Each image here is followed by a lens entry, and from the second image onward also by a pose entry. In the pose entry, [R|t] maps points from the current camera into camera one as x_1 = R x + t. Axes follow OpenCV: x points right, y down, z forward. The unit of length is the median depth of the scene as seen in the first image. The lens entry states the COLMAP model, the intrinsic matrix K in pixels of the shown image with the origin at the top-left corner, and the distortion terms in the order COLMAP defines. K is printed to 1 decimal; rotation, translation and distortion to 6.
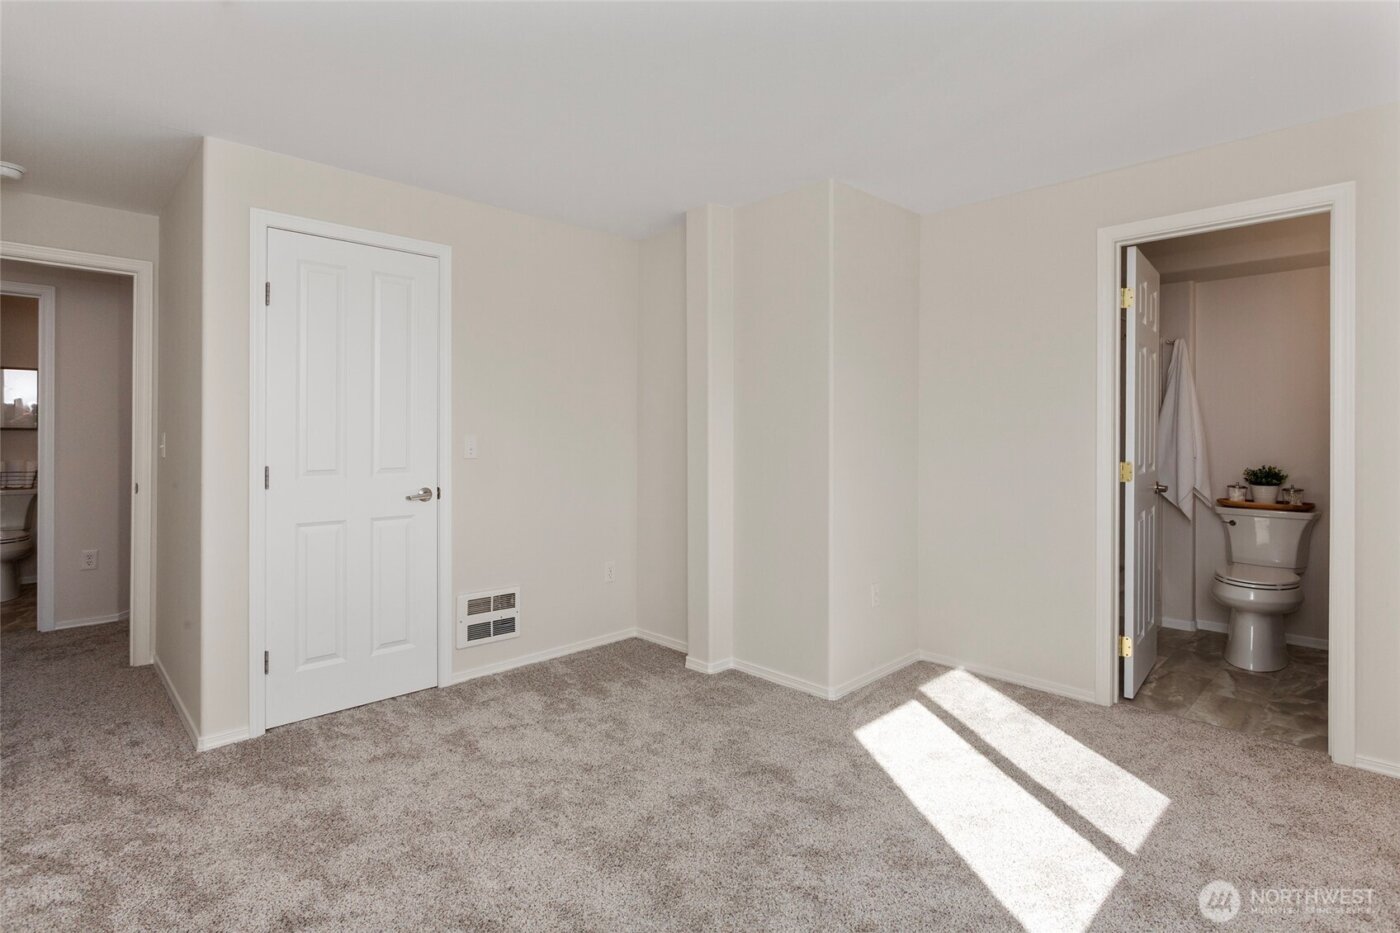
lens RADIAL K [[688.2, 0, 697.3], [0, 688.2, 440.6], [0, 0, 1]] dist [0.000859, 0.000610]
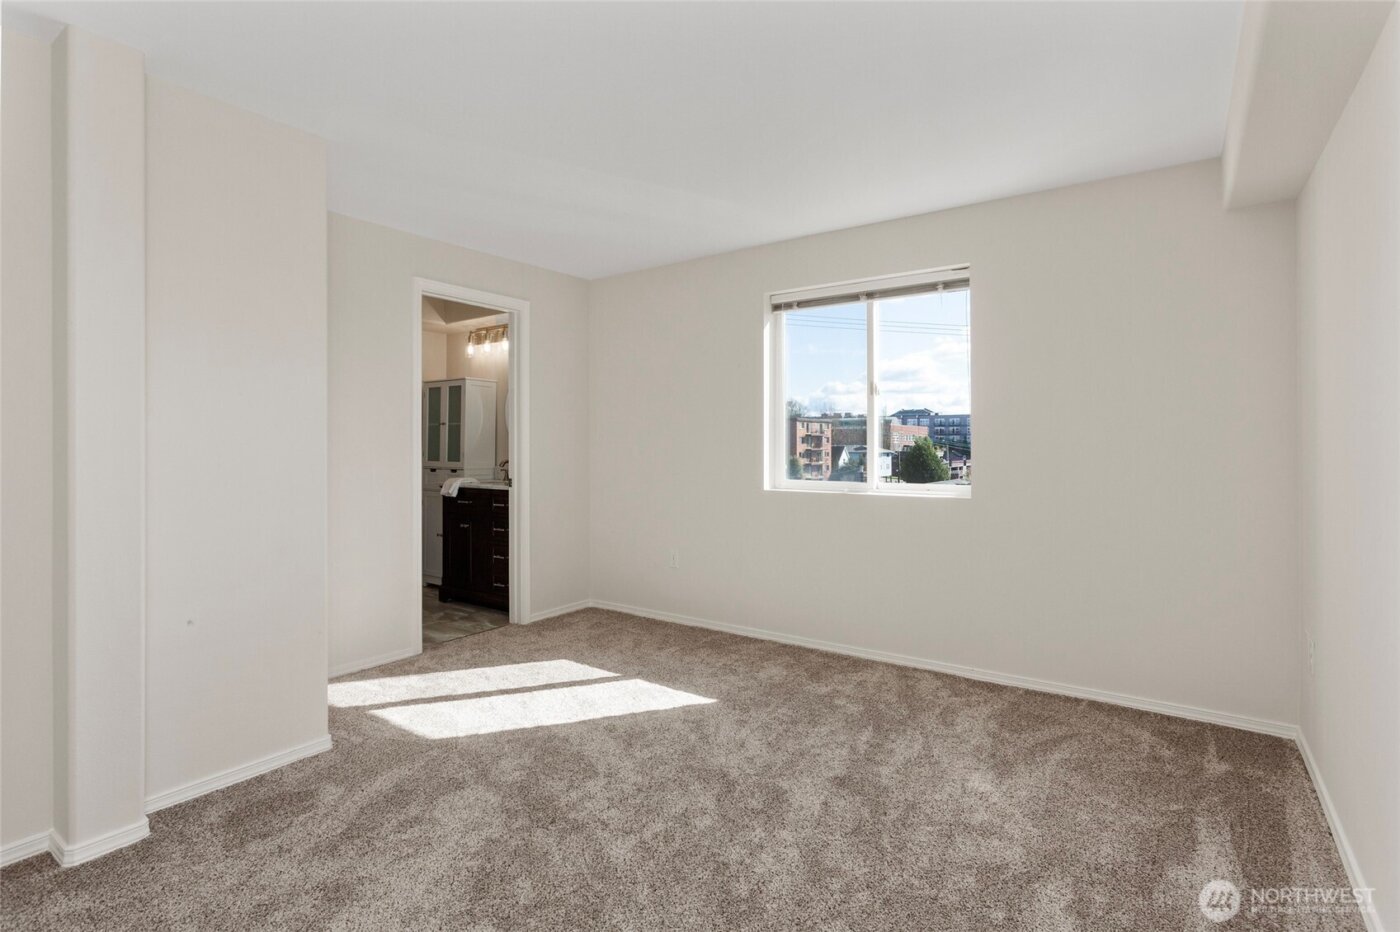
lens RADIAL K [[688.2, 0, 697.3], [0, 688.2, 440.1], [0, 0, 1]] dist [0.000859, 0.000610]
pose [[-0.183964, 0.003025, 0.982928, -0.608677], [-0.000346, 0.999995, -0.003142, -0.007936], [-0.982933, -0.000918, -0.183963, 0.577283]]
